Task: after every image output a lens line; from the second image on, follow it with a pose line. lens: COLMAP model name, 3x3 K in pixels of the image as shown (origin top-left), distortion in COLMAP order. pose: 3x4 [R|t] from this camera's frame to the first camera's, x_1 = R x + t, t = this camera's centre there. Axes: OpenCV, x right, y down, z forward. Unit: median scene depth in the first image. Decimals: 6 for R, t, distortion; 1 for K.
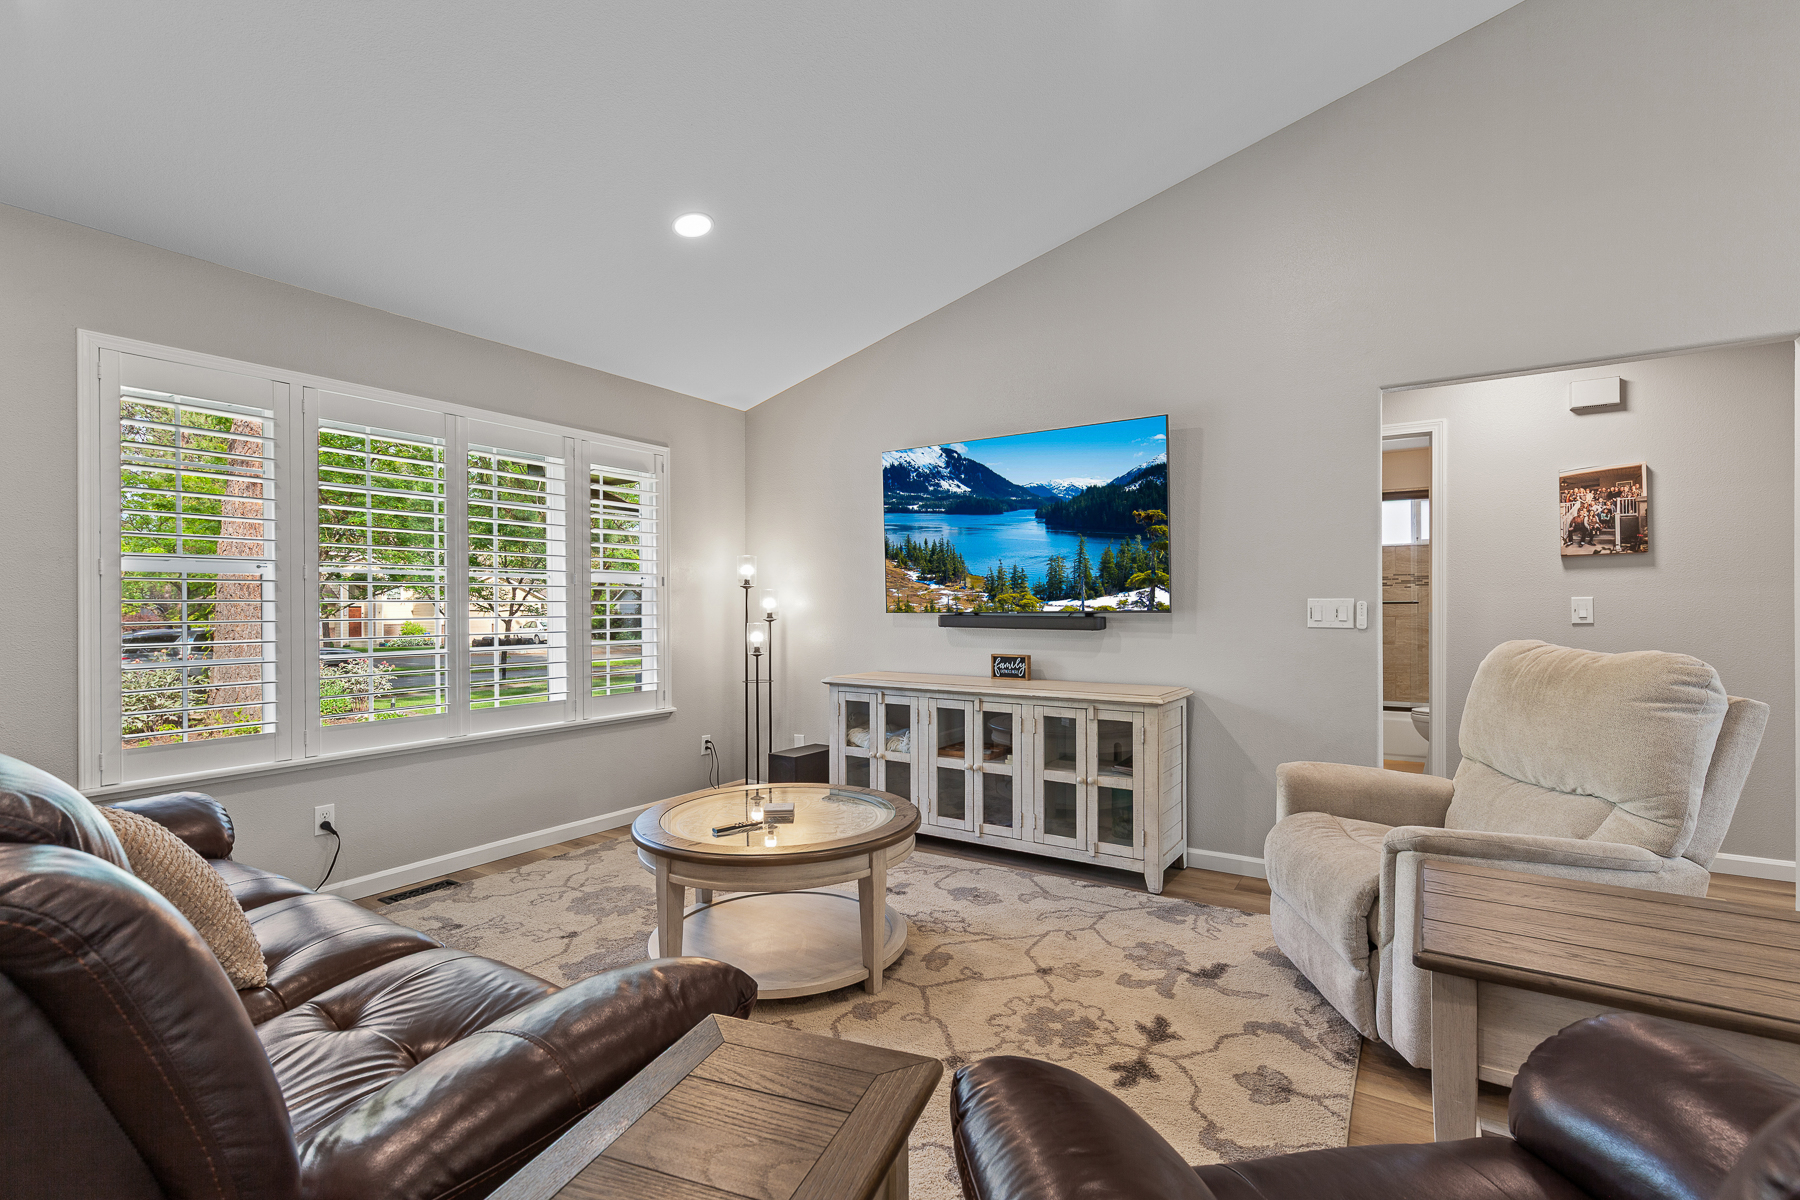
lens RADIAL K [[825.8, 0, 901.5], [0, 825.8, 607.8], [0, 0, 1]] dist [0.003911, 0.000026]
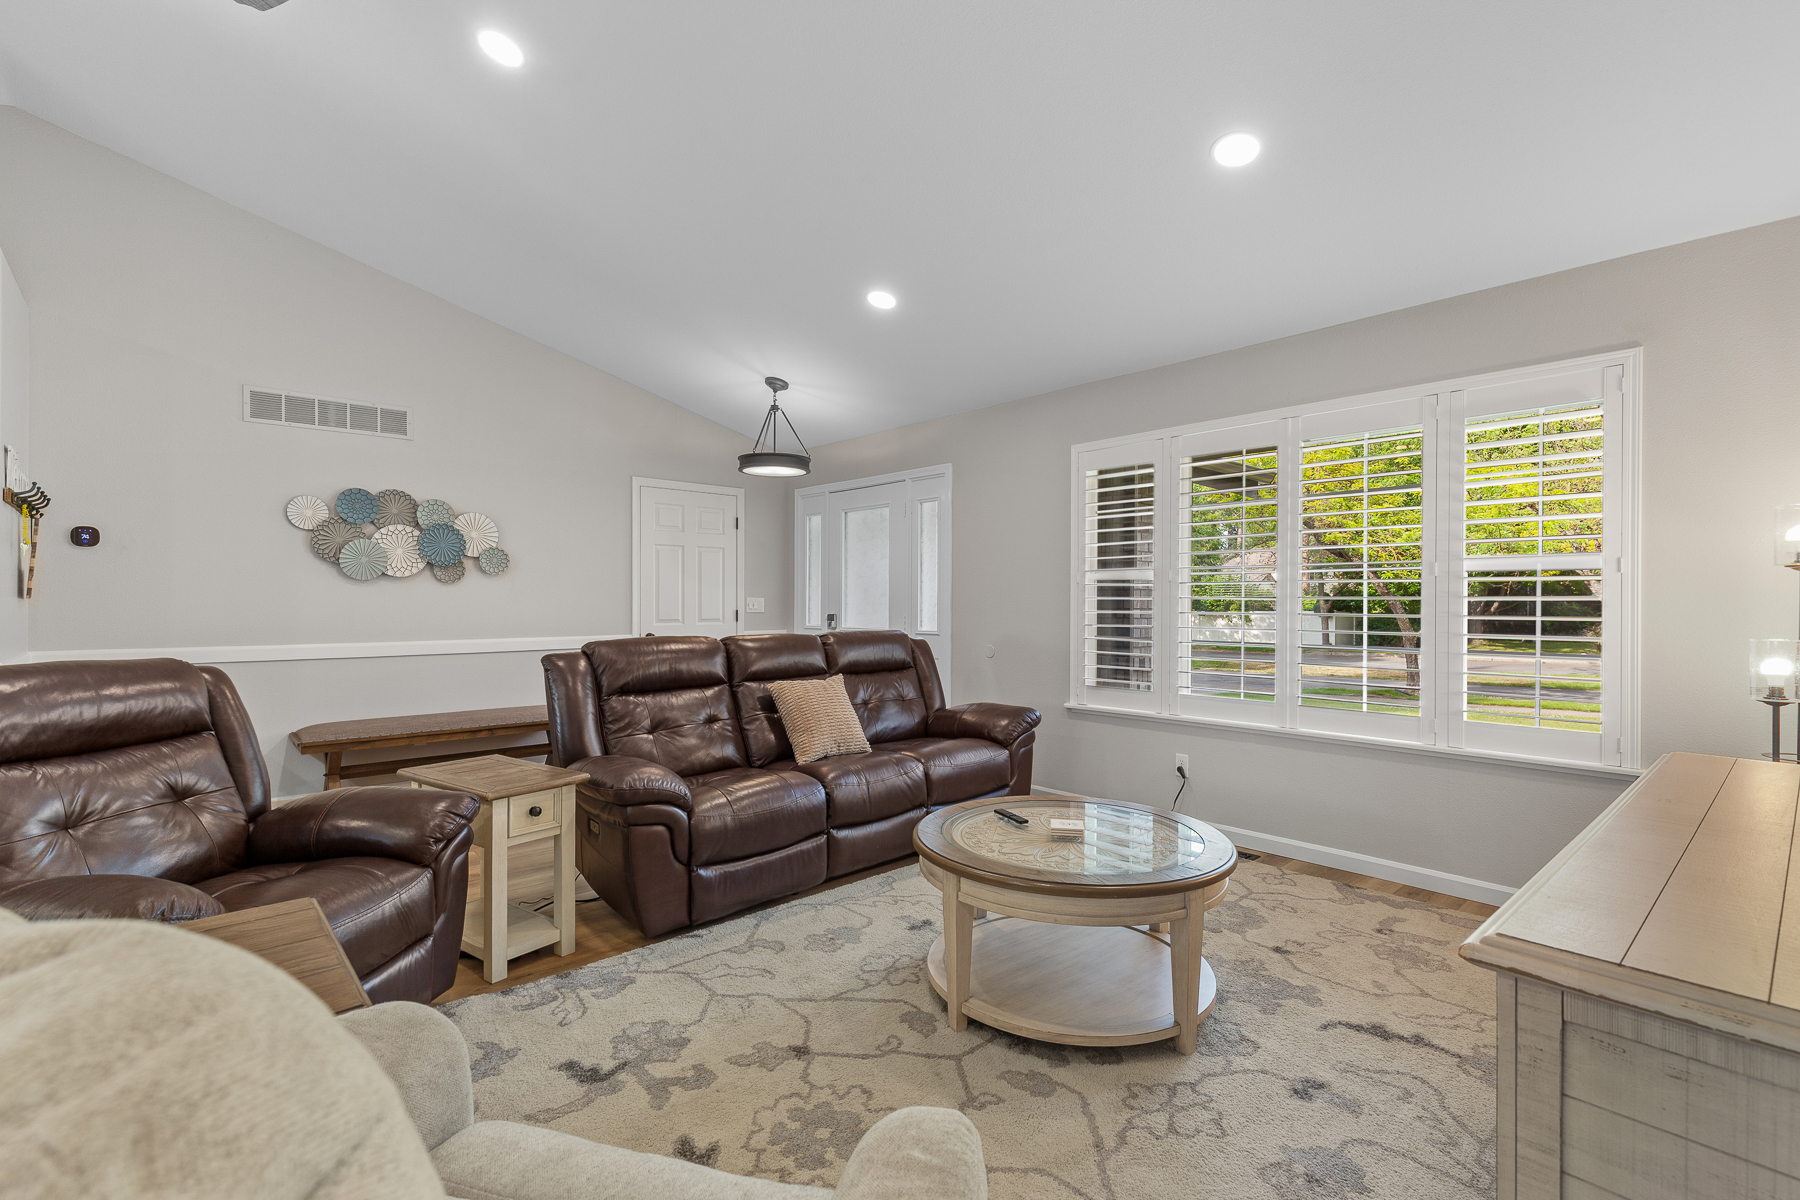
lens RADIAL K [[825.8, 0, 903.4], [0, 825.8, 595.8], [0, 0, 1]] dist [0.003911, 0.000026]
pose [[-0.267115, -0.001585, -0.963663, 0.614069], [-0.003168, 0.999995, -0.000767, -0.007600], [0.963659, 0.002848, -0.267119, 0.844209]]
